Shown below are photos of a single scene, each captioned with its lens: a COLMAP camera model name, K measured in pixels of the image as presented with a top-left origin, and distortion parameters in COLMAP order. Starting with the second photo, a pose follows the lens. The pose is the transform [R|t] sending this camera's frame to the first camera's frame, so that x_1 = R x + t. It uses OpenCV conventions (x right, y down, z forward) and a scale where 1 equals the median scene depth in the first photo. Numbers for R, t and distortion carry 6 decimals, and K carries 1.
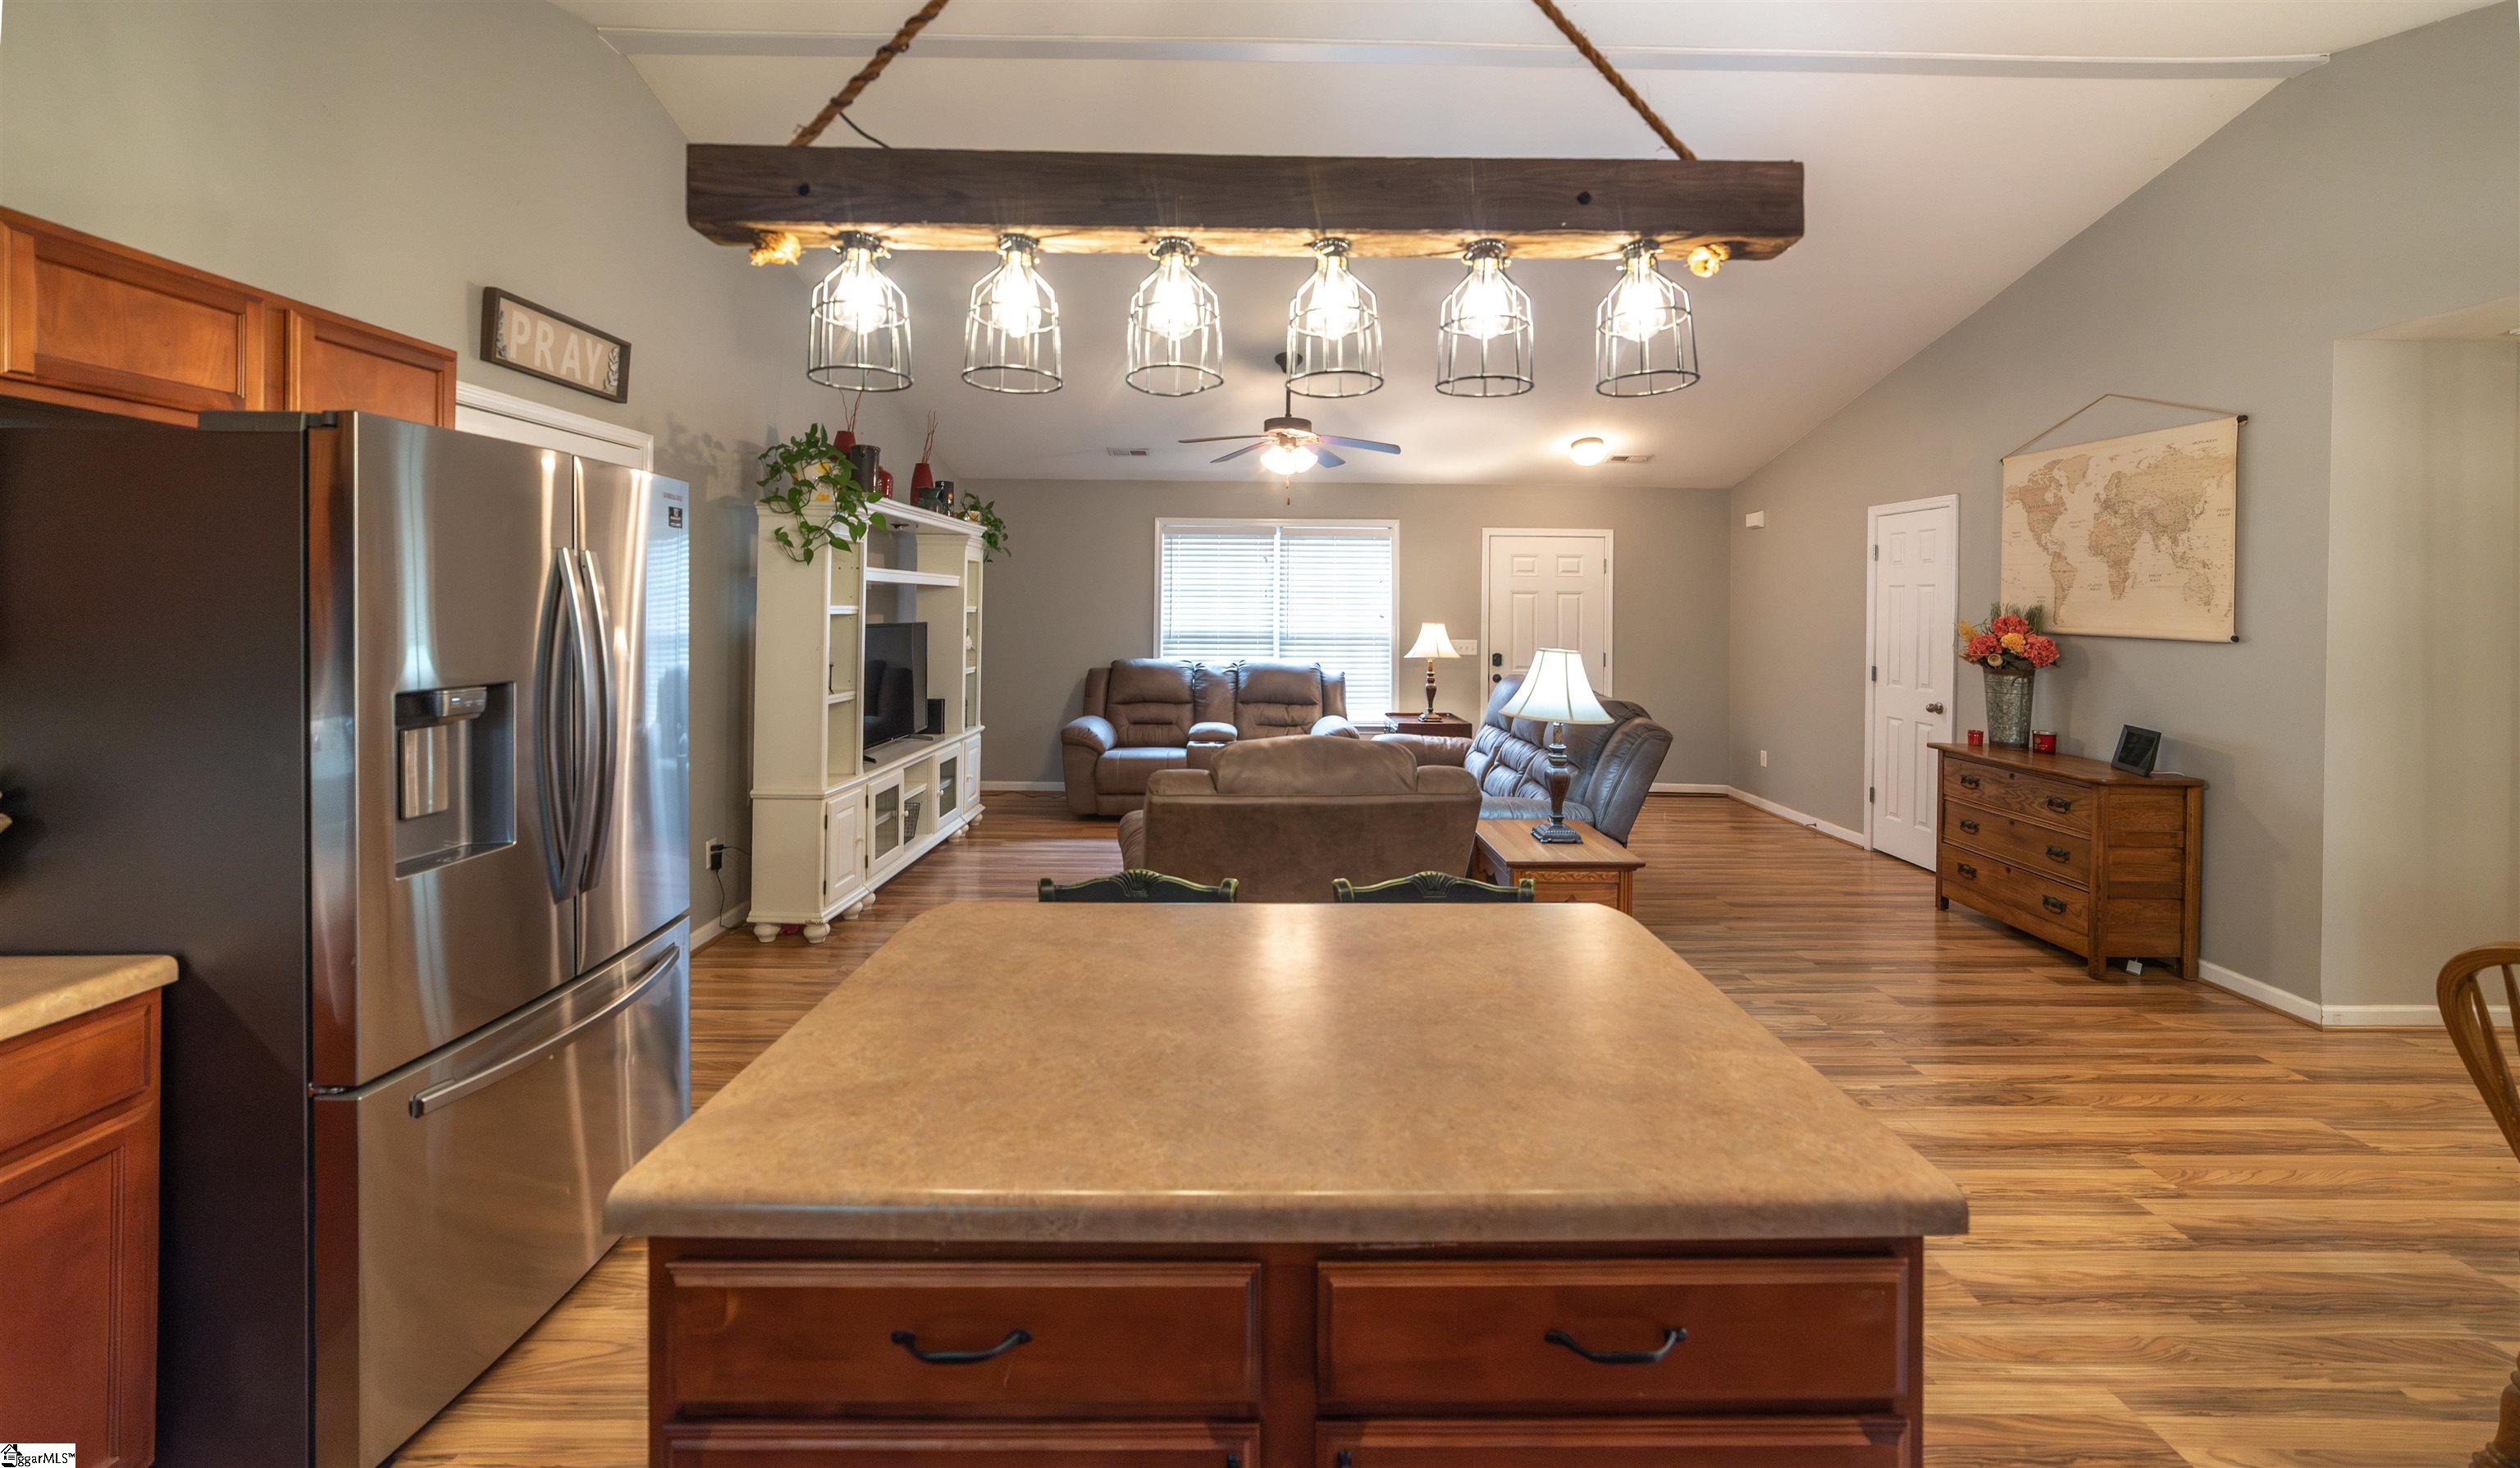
lens RADIAL K [[972.6, 0, 1256.2], [0, 972.6, 610.3], [0, 0, 1]] dist [-0.022592, 0.011785]
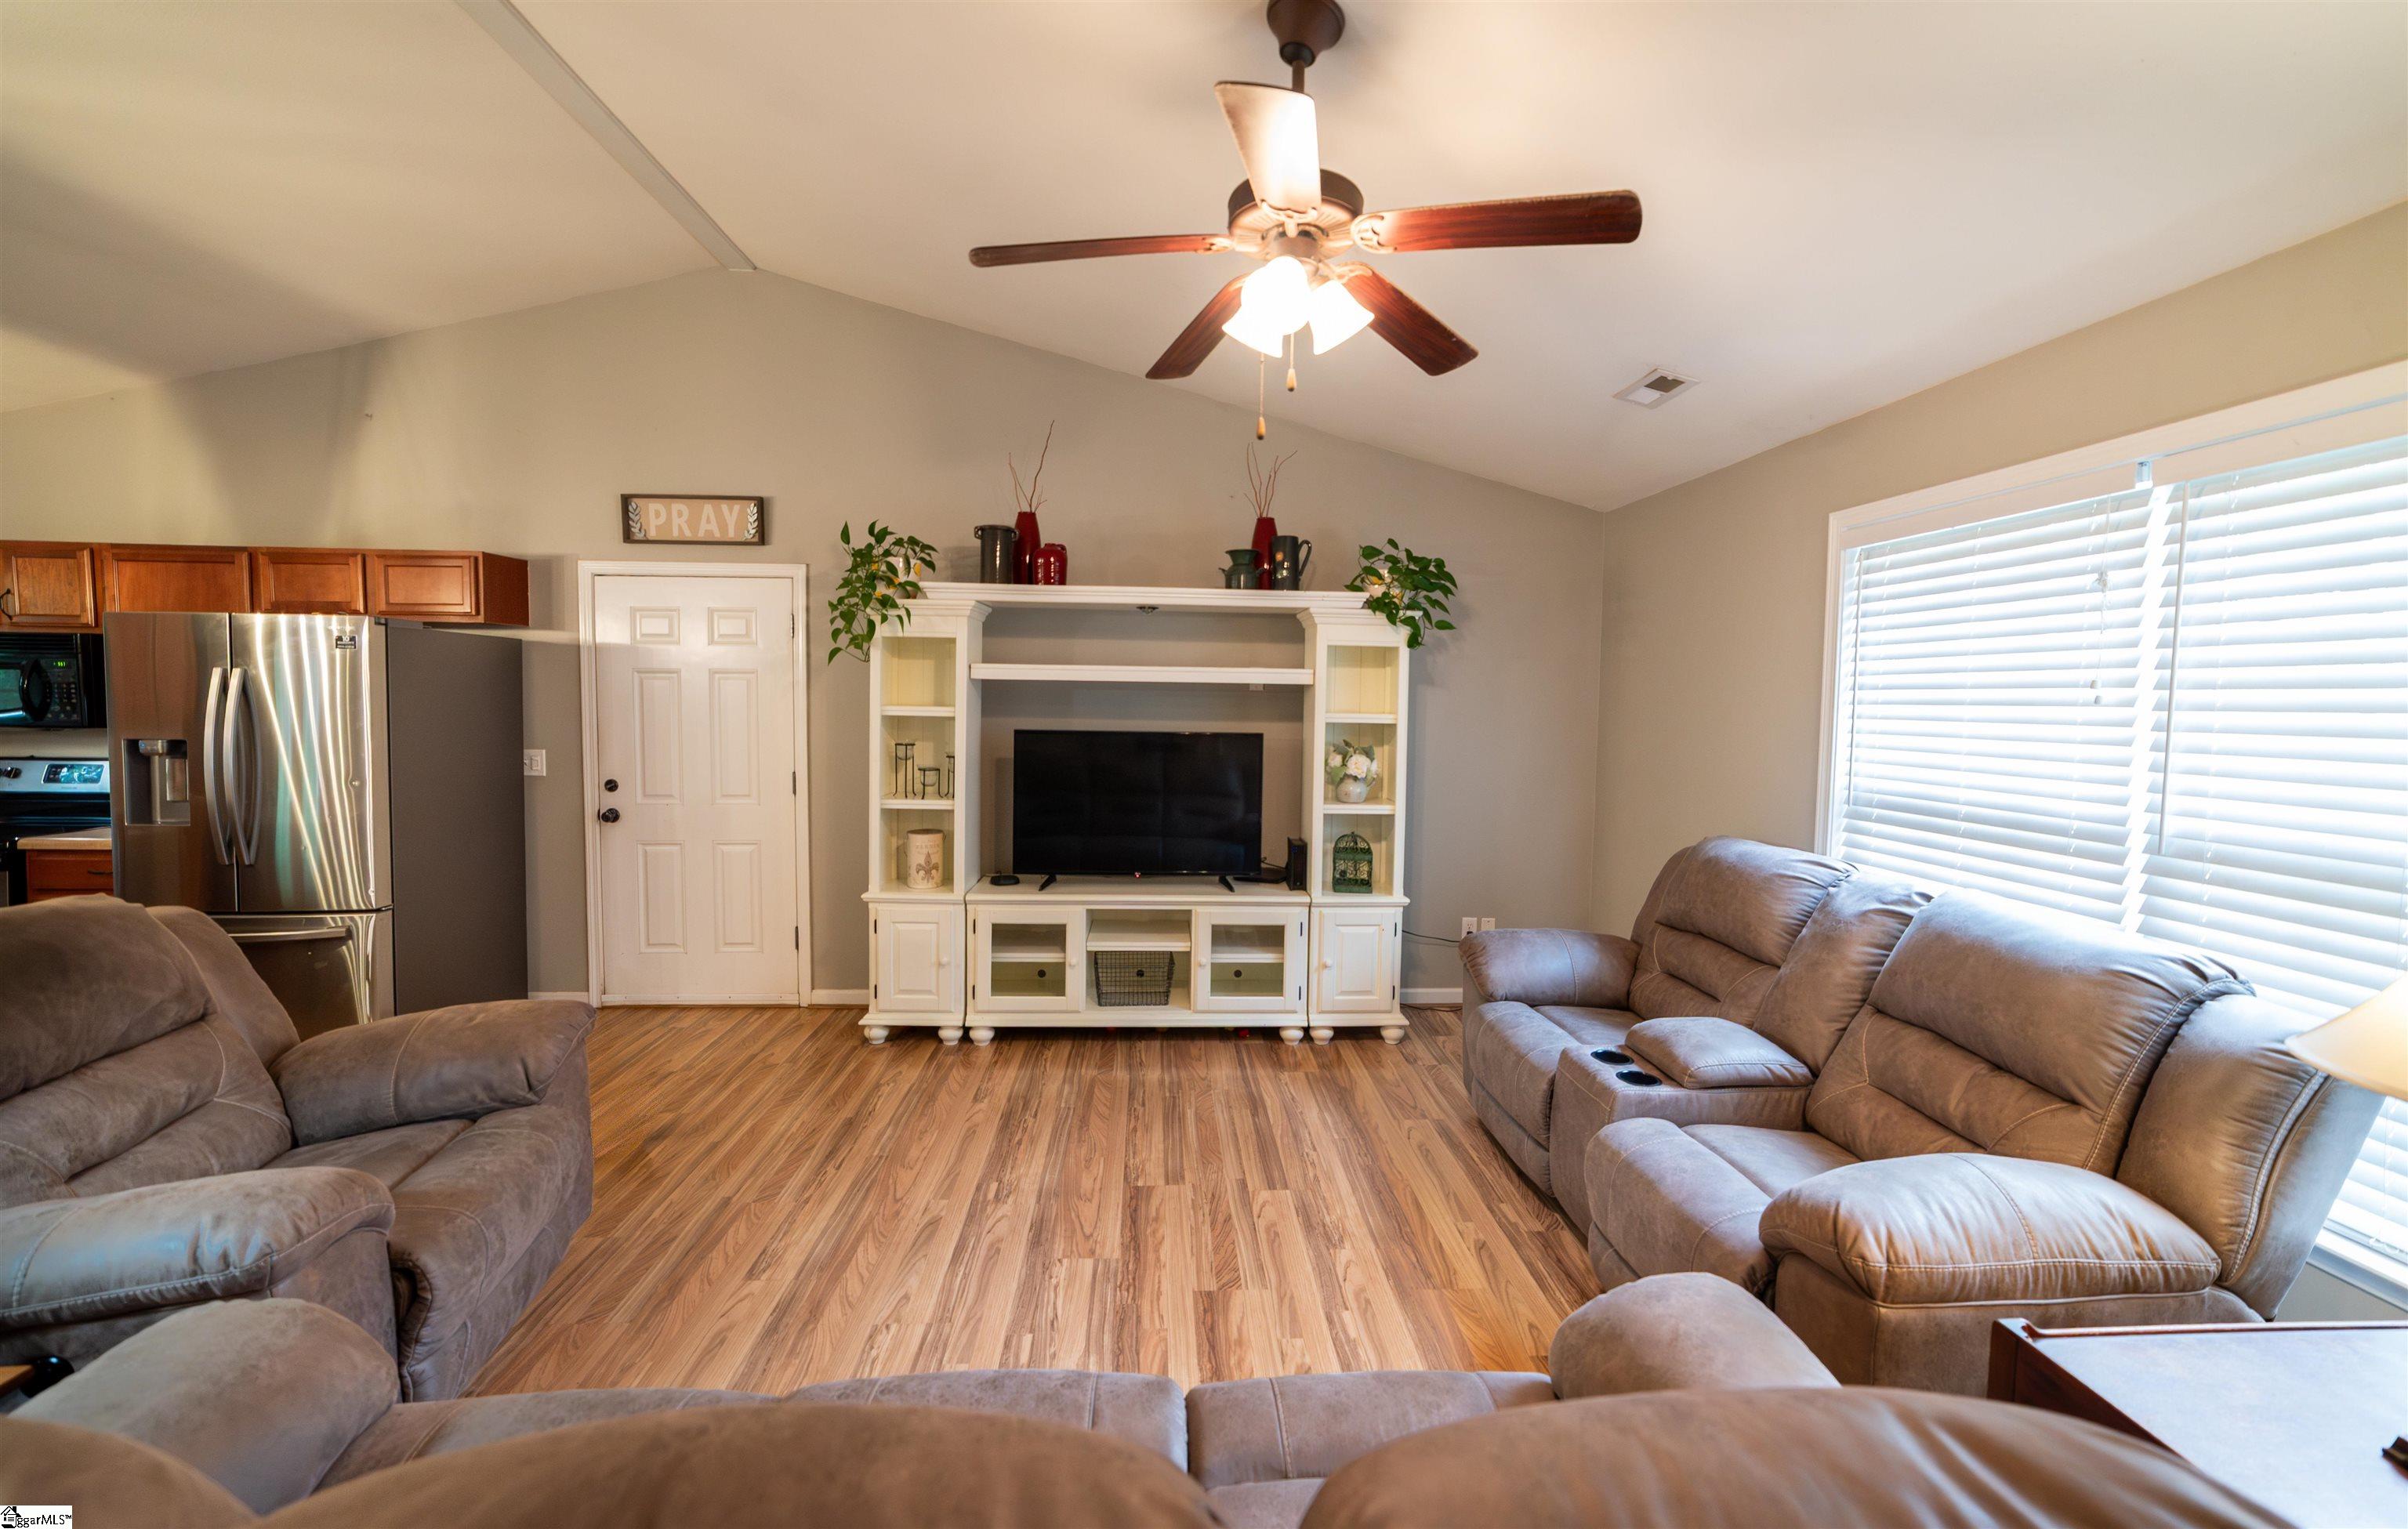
lens RADIAL K [[950.5, 0, 1200.2], [0, 950.5, 738.8], [0, 0, 1]] dist [0.013415, 0.000514]
pose [[0.041177, 0.039381, -0.998375, 1.232222], [-0.019571, 0.999063, 0.038601, -0.037098], [0.998960, 0.017950, 0.041909, 2.960958]]
